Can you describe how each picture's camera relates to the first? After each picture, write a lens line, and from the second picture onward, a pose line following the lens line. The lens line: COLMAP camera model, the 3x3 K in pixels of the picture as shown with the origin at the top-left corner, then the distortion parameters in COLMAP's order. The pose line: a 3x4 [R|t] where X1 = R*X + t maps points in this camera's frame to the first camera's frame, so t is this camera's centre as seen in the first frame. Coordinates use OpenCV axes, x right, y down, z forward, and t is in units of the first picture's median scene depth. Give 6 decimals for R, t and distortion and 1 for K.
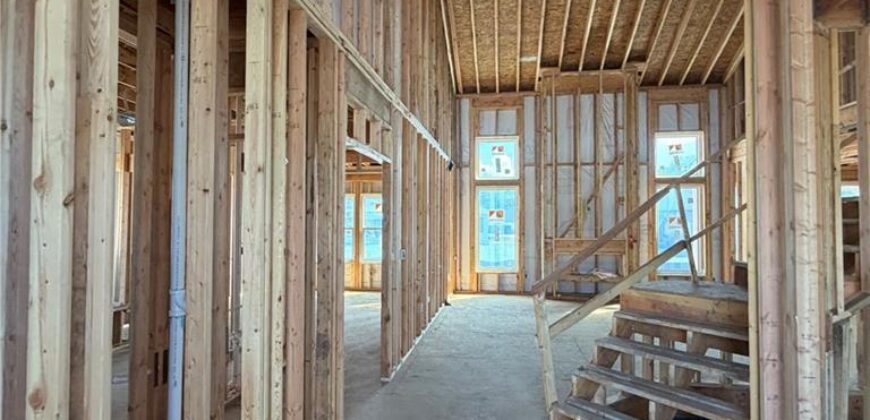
lens RADIAL K [[465.5, 0, 431.6], [0, 465.5, 210.6], [0, 0, 1]] dist [0.001833, 0.000550]
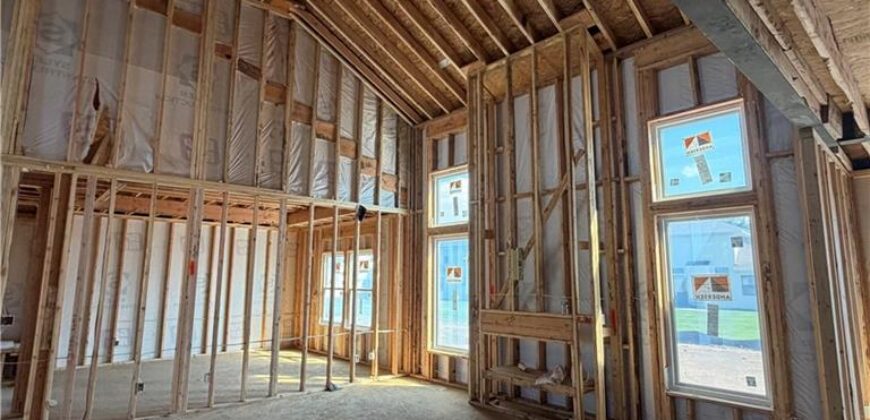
lens RADIAL K [[465.5, 0, 431.2], [0, 465.5, 211.7], [0, 0, 1]] dist [0.001833, 0.000550]
pose [[0.778660, -0.088486, -0.621175, 0.588153], [0.011755, 0.991889, -0.126558, 0.004405], [0.627336, 0.091244, 0.773385, 0.408409]]
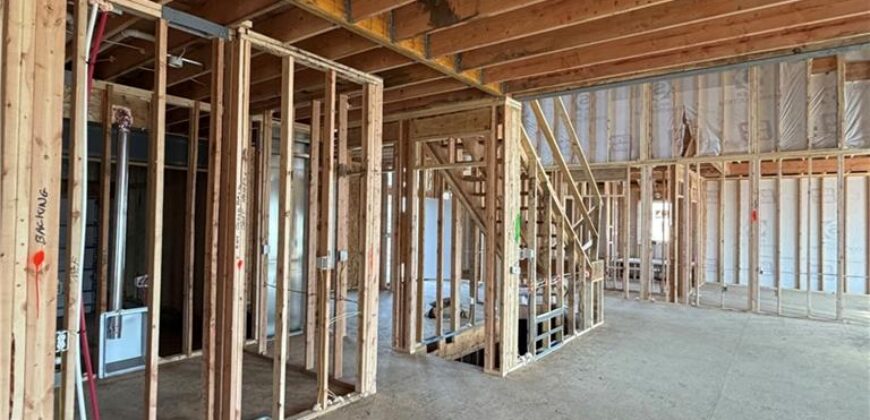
lens RADIAL K [[465.5, 0, 432.1], [0, 465.5, 209.5], [0, 0, 1]] dist [0.001833, 0.000550]
pose [[-0.471600, -0.031477, -0.881251, 0.996103], [0.003431, 0.999290, -0.037529, 0.014923], [0.881806, -0.020722, -0.471157, 0.560517]]
